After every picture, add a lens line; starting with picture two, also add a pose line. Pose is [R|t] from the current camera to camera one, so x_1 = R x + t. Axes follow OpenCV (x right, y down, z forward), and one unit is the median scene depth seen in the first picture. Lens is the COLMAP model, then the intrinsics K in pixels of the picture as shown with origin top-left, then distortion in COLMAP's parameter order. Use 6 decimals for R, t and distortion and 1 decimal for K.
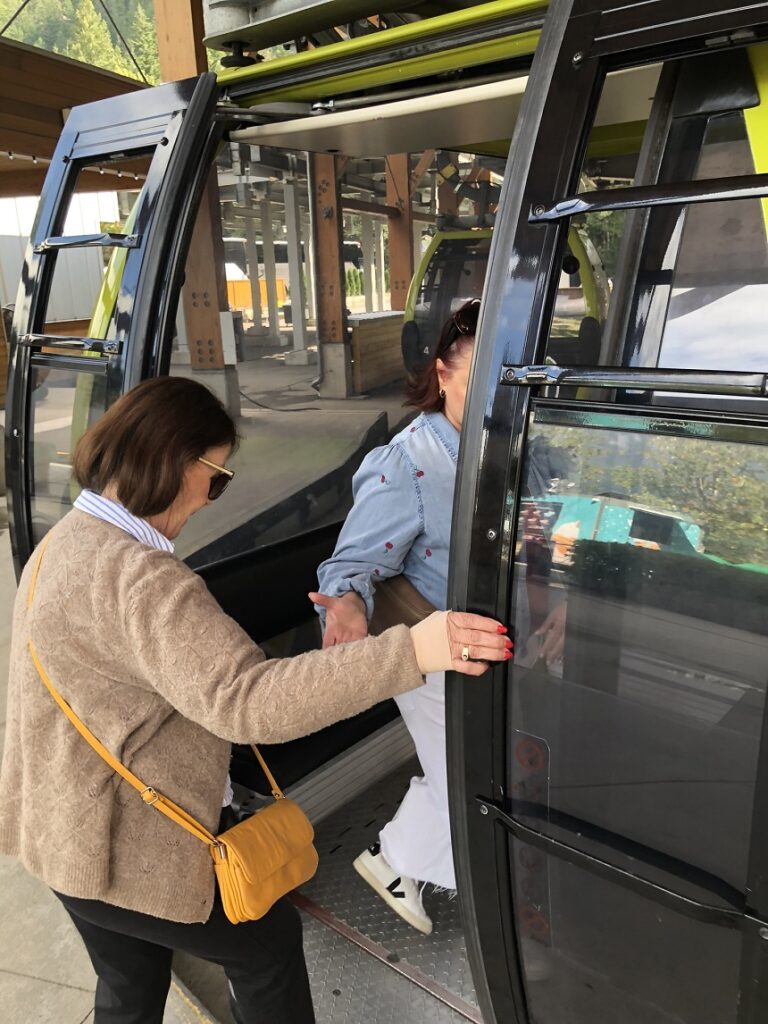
lens RADIAL K [[840.0, 0, 385.7], [0, 840.0, 510.6], [0, 0, 1]] dist [-0.004616, -0.000145]
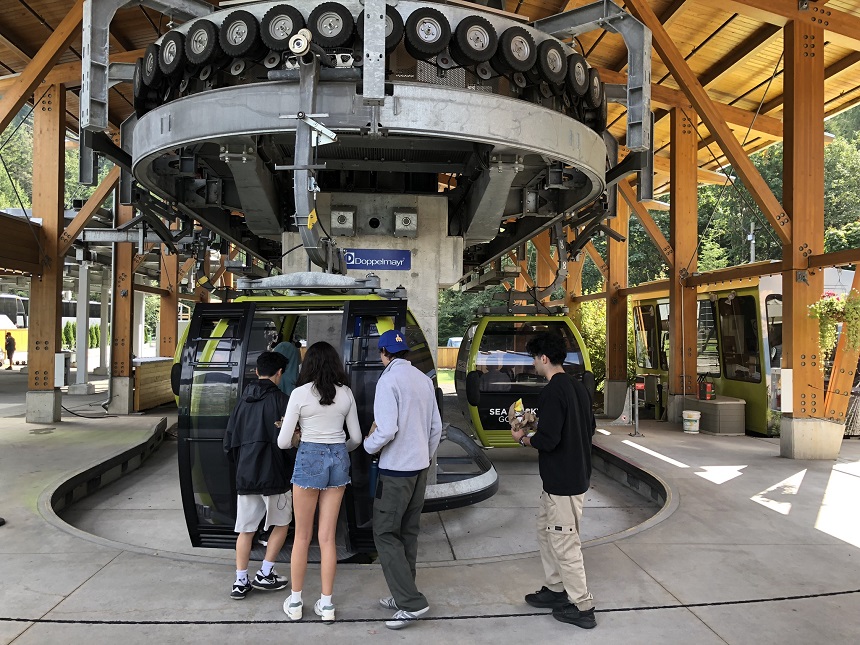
lens RADIAL K [[705.5, 0, 429.9], [0, 705.5, 321.2], [0, 0, 1]] dist [-0.004616, -0.000145]
pose [[0.920062, 0.053949, 0.388041, -0.049247], [0.060264, 0.959196, -0.276245, 0.080178], [-0.387110, 0.277547, 0.879269, -0.319462]]
